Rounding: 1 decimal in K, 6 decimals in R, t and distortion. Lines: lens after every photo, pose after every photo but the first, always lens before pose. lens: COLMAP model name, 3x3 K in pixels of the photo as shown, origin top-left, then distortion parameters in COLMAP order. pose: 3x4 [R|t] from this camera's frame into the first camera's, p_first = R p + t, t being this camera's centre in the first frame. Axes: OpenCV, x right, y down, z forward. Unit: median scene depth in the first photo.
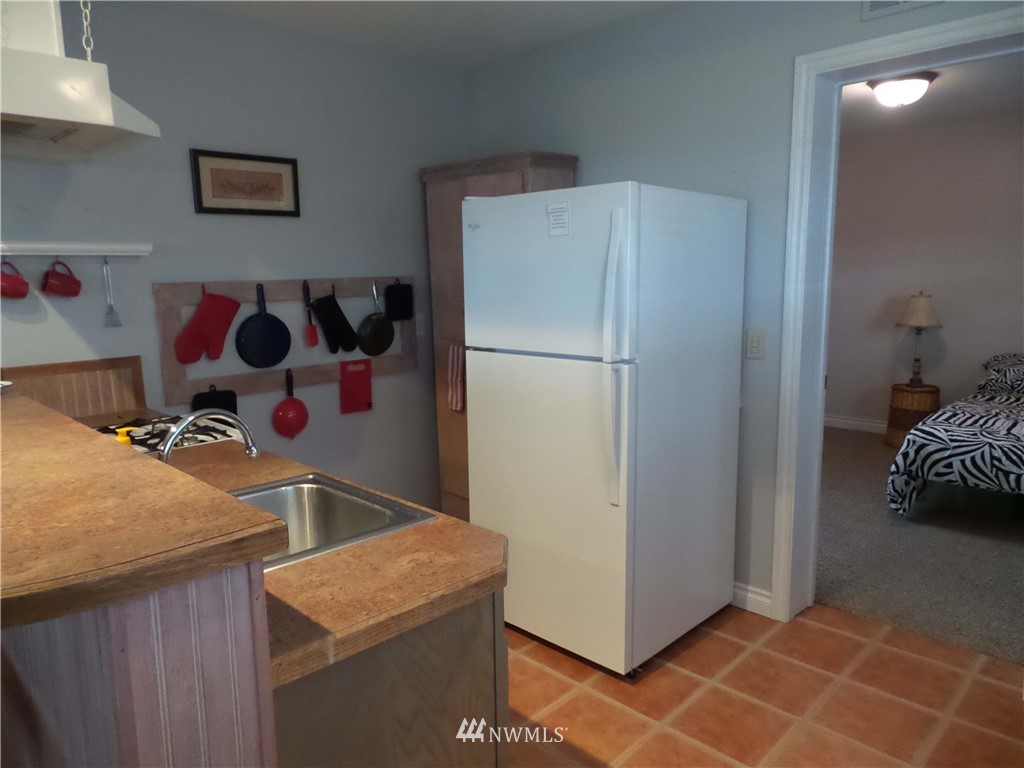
lens RADIAL K [[720.6, 0, 517.9], [0, 720.6, 384.1], [0, 0, 1]] dist [0.024800, -0.006468]
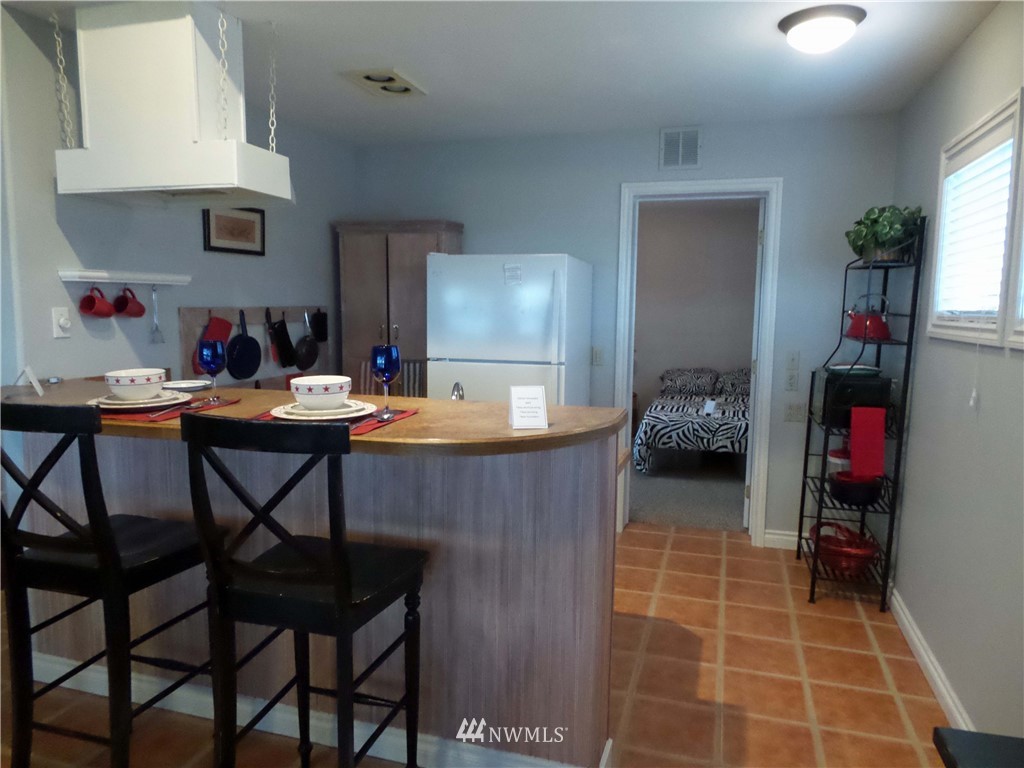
lens RADIAL K [[720.6, 0, 517.9], [0, 720.6, 384.1], [0, 0, 1]] dist [0.024800, -0.006468]
pose [[0.887327, -0.022753, 0.460580, -0.405929], [0.044400, 0.998357, -0.036217, 0.040450], [-0.458999, 0.052586, 0.886879, -0.226980]]
